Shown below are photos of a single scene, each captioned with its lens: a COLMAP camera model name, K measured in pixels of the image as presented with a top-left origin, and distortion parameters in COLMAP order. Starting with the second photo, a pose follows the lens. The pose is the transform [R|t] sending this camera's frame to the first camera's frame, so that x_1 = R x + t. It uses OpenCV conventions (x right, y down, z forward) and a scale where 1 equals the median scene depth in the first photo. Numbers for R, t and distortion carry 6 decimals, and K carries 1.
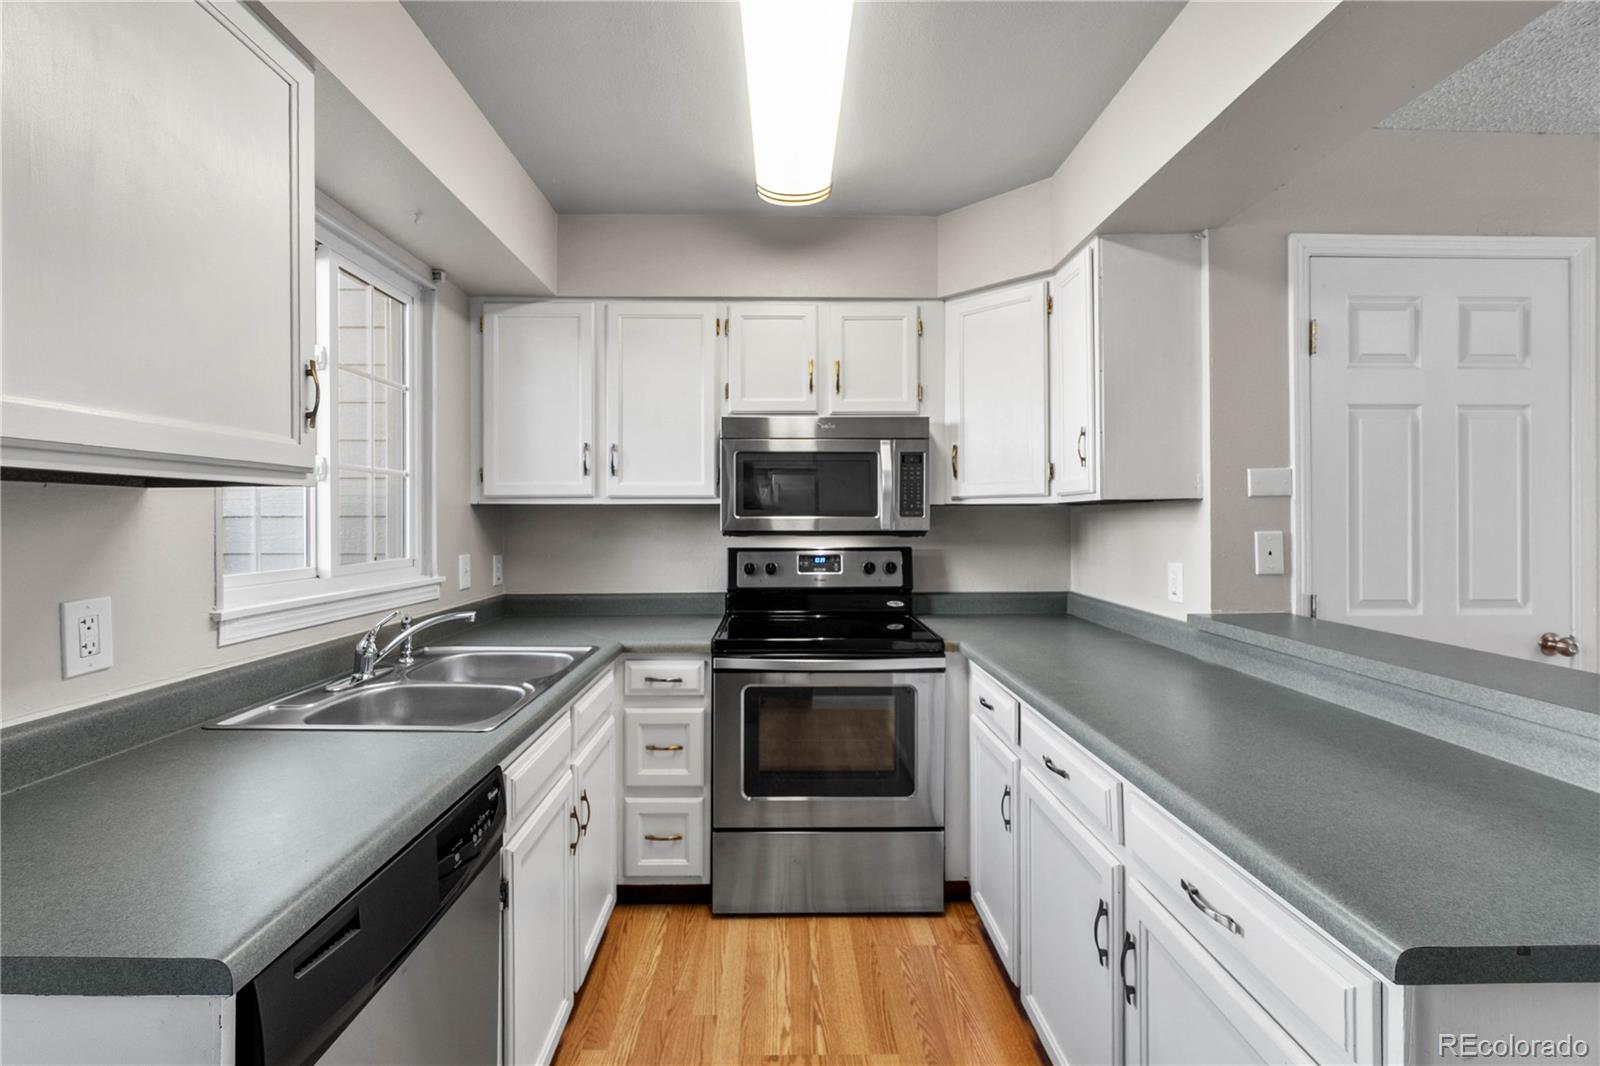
lens RADIAL K [[694.3, 0, 785.5], [0, 694.3, 511.2], [0, 0, 1]] dist [-0.006175, 0.001984]
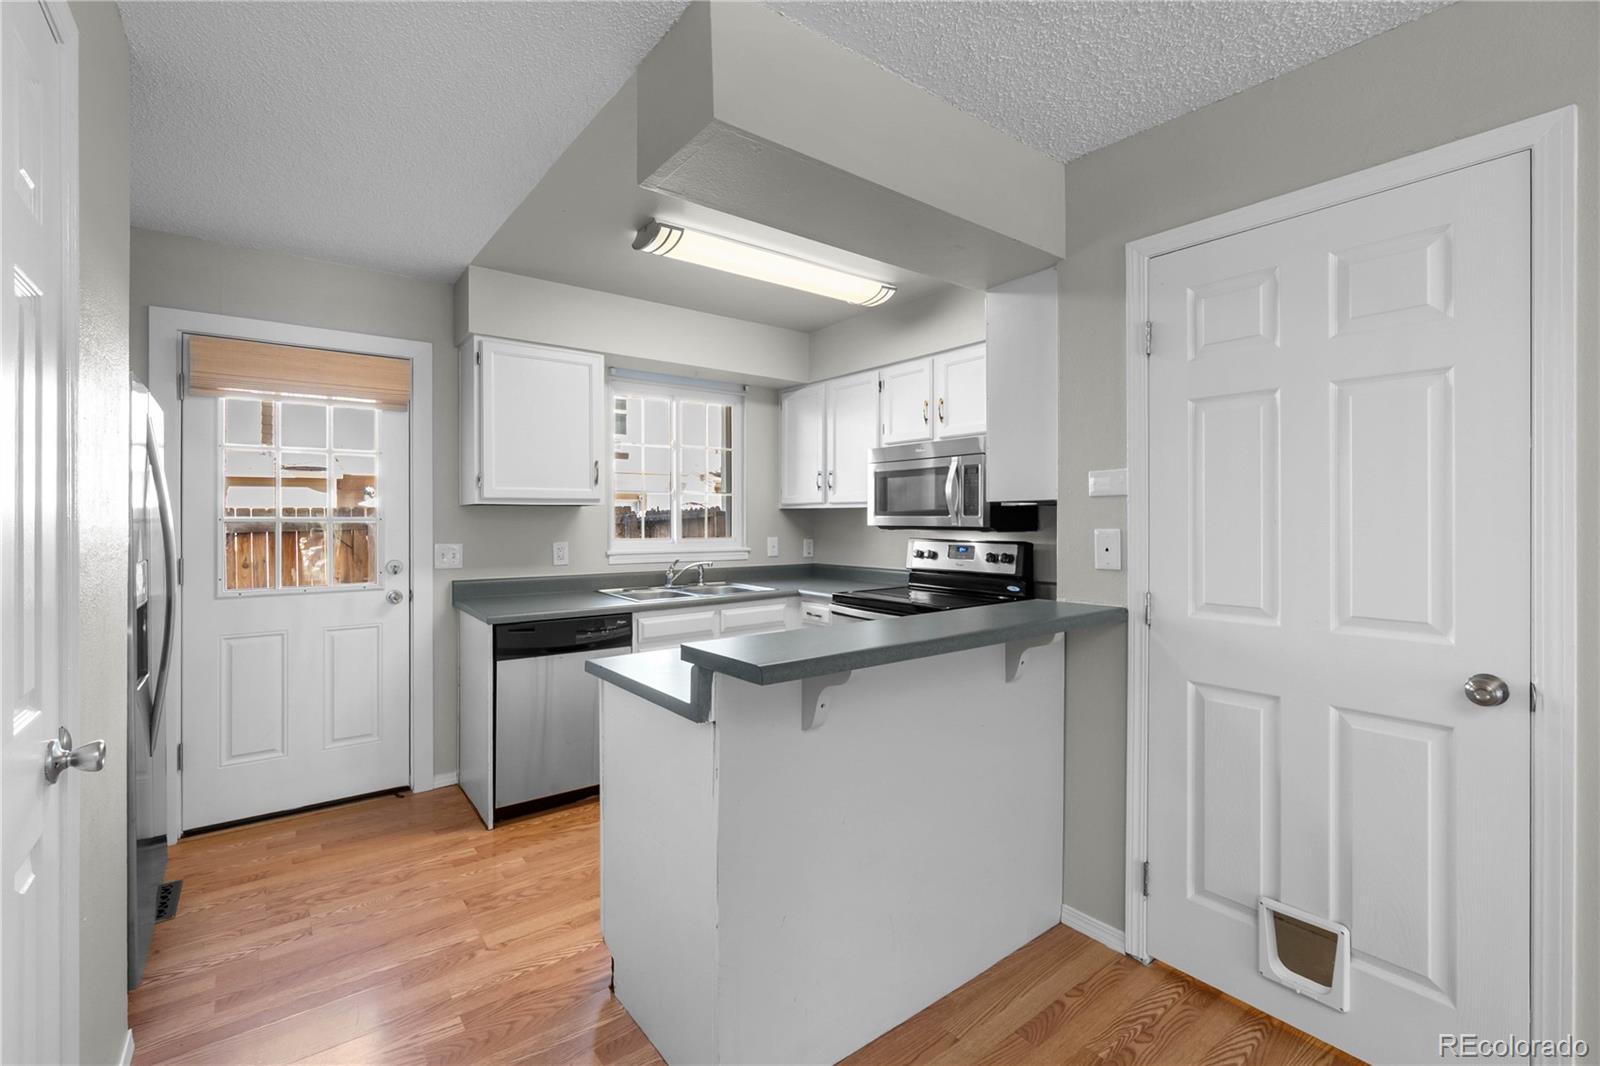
lens RADIAL K [[694.3, 0, 802.8], [0, 694.3, 514.6], [0, 0, 1]] dist [-0.006175, 0.001984]
pose [[0.603623, -0.002536, -0.797266, 1.088315], [0.007104, 0.999972, 0.002197, 0.000799], [0.797238, -0.006990, 0.603625, -0.016373]]
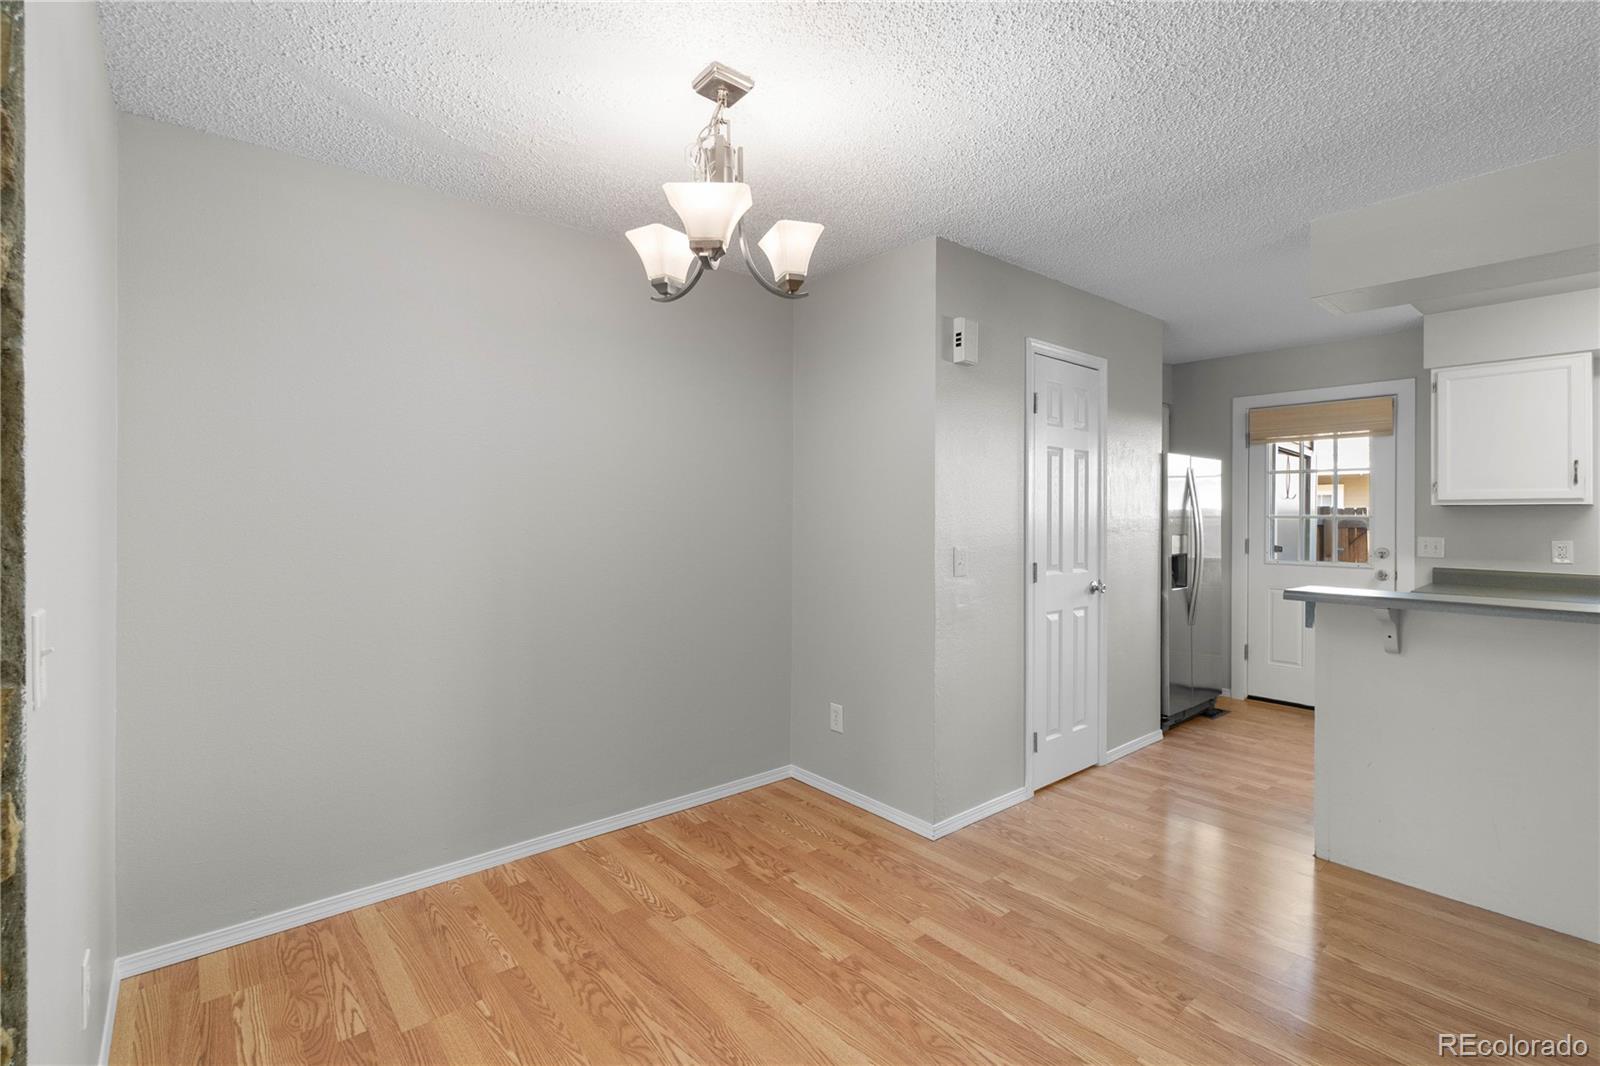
lens RADIAL K [[730.6, 0, 778.3], [0, 730.6, 516.8], [0, 0, 1]] dist [0.001818, 0.001556]
pose [[-0.779602, 0.000284, -0.626275, 1.971758], [0.003087, 0.999989, -0.003389, 0.008030], [0.626267, -0.004575, -0.779595, 0.681654]]
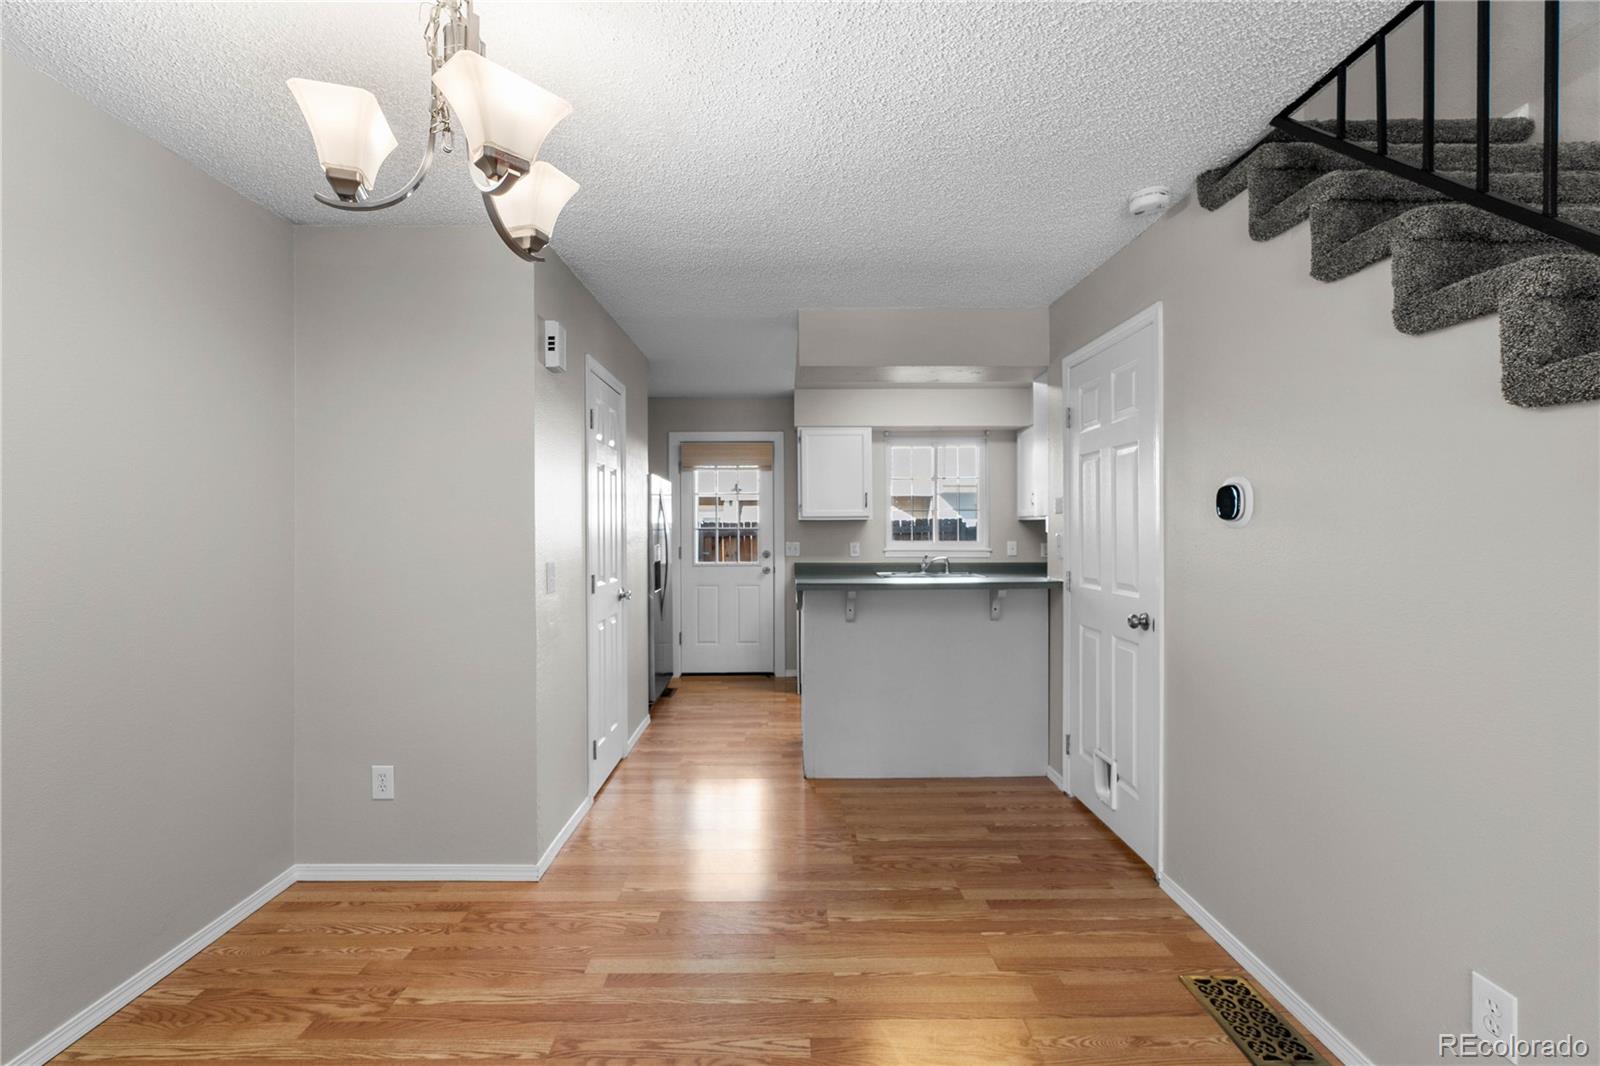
lens RADIAL K [[694.3, 0, 799.0], [0, 694.3, 528.2], [0, 0, 1]] dist [-0.006175, 0.001984]
pose [[0.000411, 0.000979, -0.999999, 2.075941], [0.012986, 0.999915, 0.000984, 0.005365], [0.999916, -0.012986, 0.000398, 0.289552]]
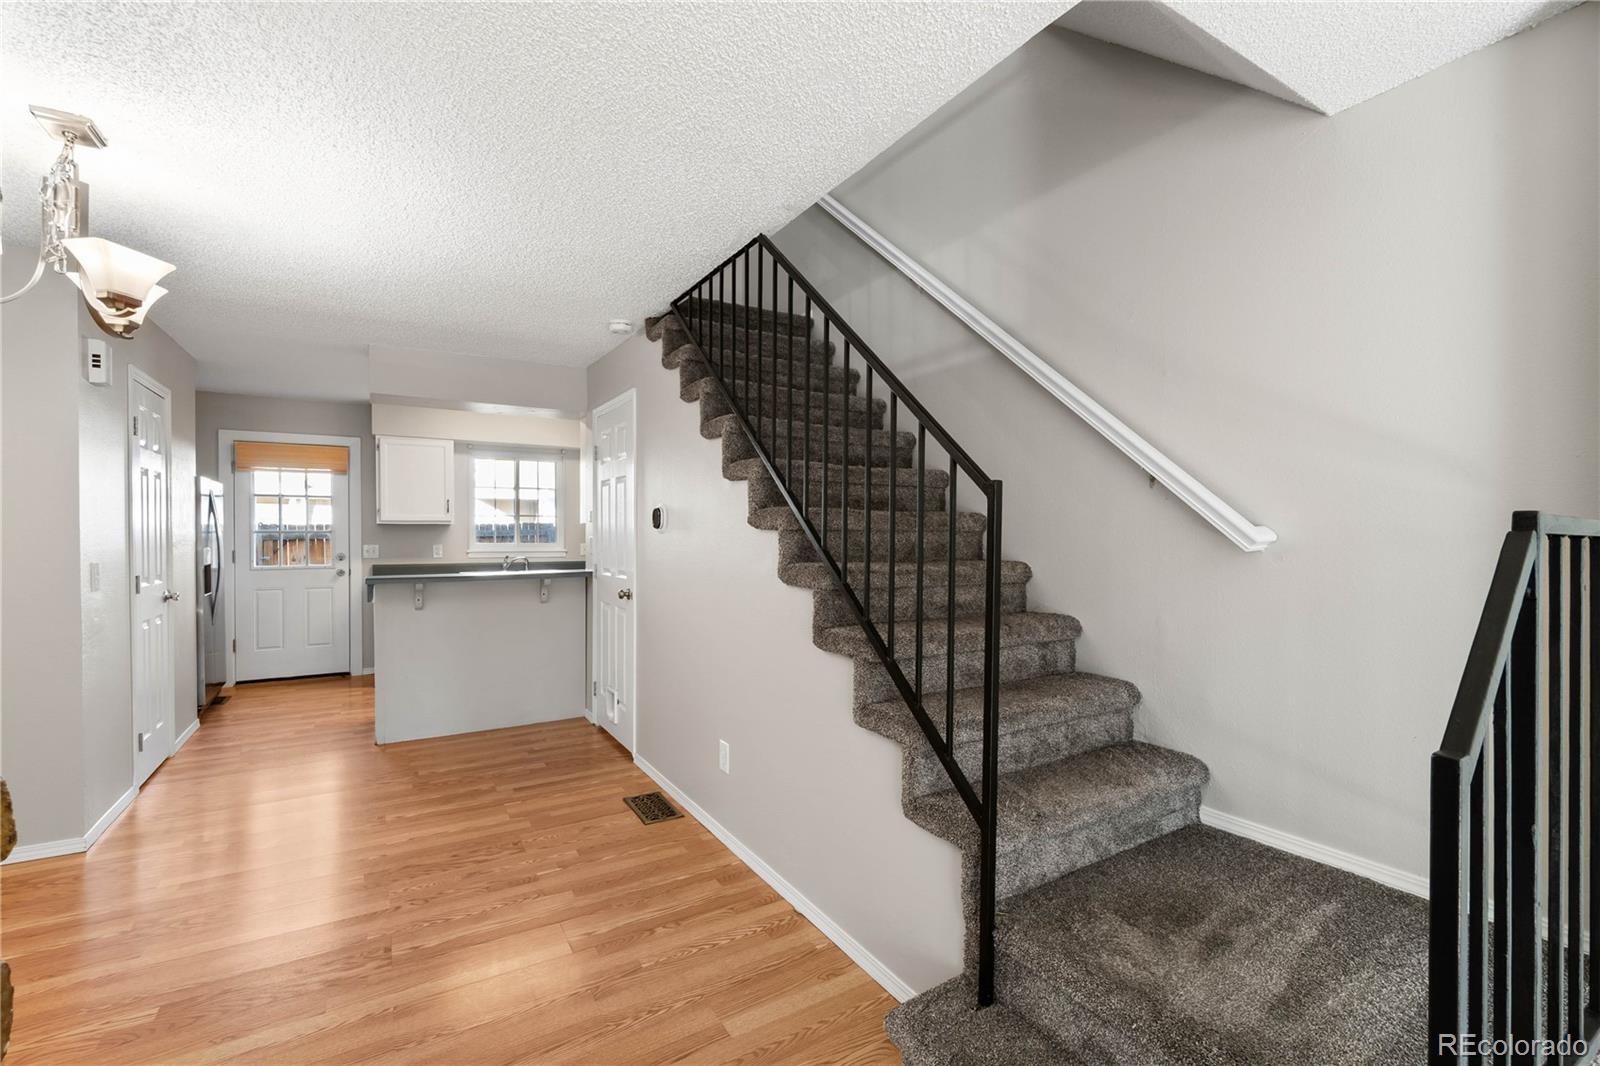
lens RADIAL K [[694.3, 0, 796.0], [0, 694.3, 538.9], [0, 0, 1]] dist [-0.006175, 0.001984]
pose [[0.501882, 0.011194, -0.864864, 2.638753], [0.005835, 0.999850, 0.016327, 0.002231], [0.864917, -0.013241, 0.501741, 0.344506]]
